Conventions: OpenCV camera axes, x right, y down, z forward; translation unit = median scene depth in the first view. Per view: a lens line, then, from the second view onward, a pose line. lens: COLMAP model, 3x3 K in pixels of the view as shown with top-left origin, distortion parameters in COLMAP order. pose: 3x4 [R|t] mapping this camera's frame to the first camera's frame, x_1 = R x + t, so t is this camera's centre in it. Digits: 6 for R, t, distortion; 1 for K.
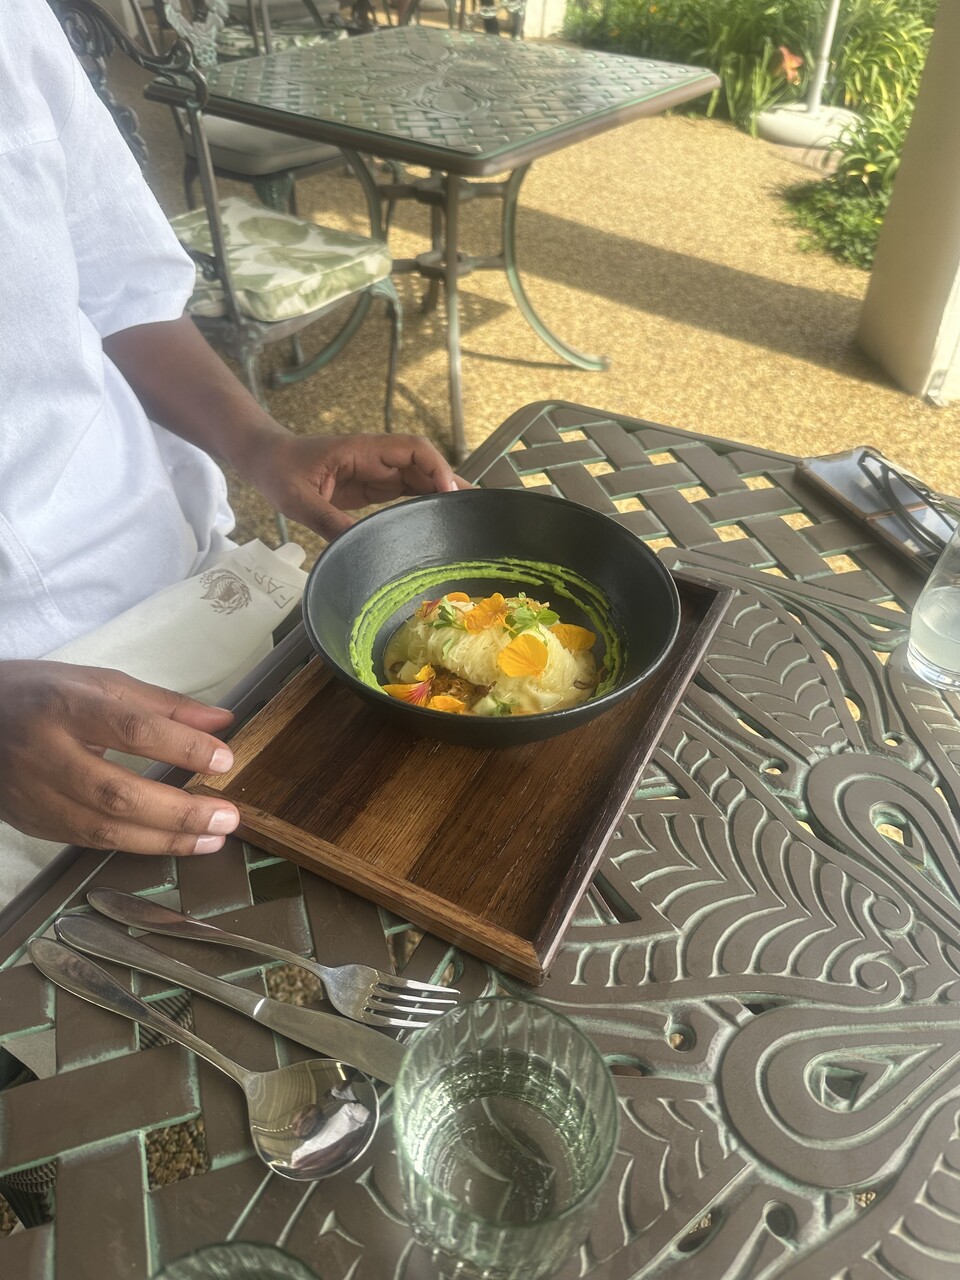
lens RADIAL K [[925.6, 0, 480.0], [0, 925.6, 640.0], [0, 0, 1]] dist [0.142296, -0.200405]
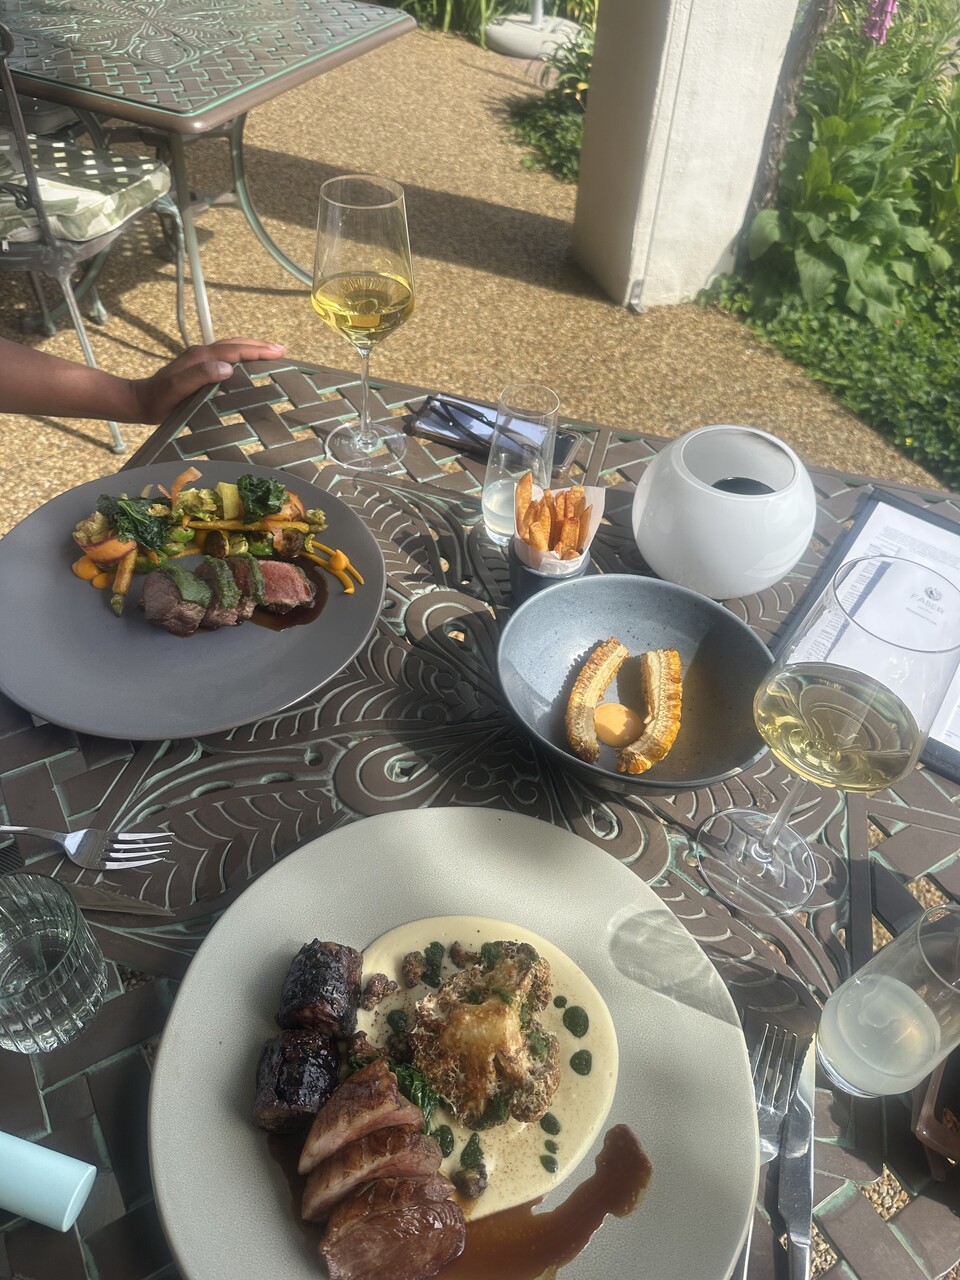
lens RADIAL K [[925.6, 0, 480.0], [0, 925.6, 640.0], [0, 0, 1]] dist [0.142296, -0.200405]
pose [[0.978002, -0.119320, 0.171100, 0.203579], [0.102840, 0.989437, 0.102172, 0.054287], [-0.181483, -0.082329, 0.979942, -0.577061]]
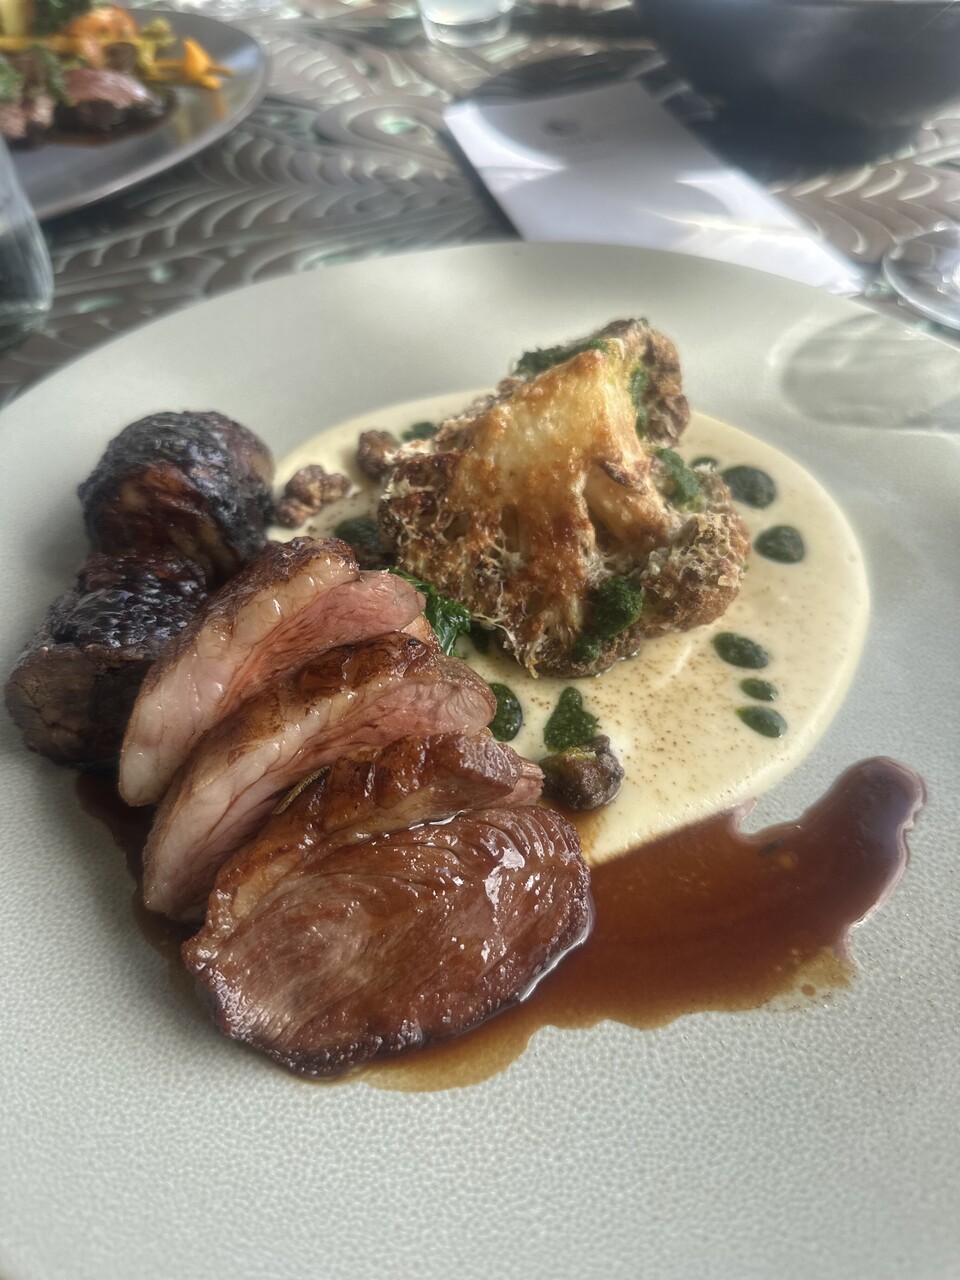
lens RADIAL K [[914.2, 0, 474.6], [0, 914.2, 636.2], [0, 0, 1]] dist [0.136621, -0.195713]
pose [[0.946368, -0.283195, 0.155526, 0.212397], [0.268661, 0.957152, 0.108080, 0.624792], [-0.179470, -0.060500, 0.981901, 0.005140]]
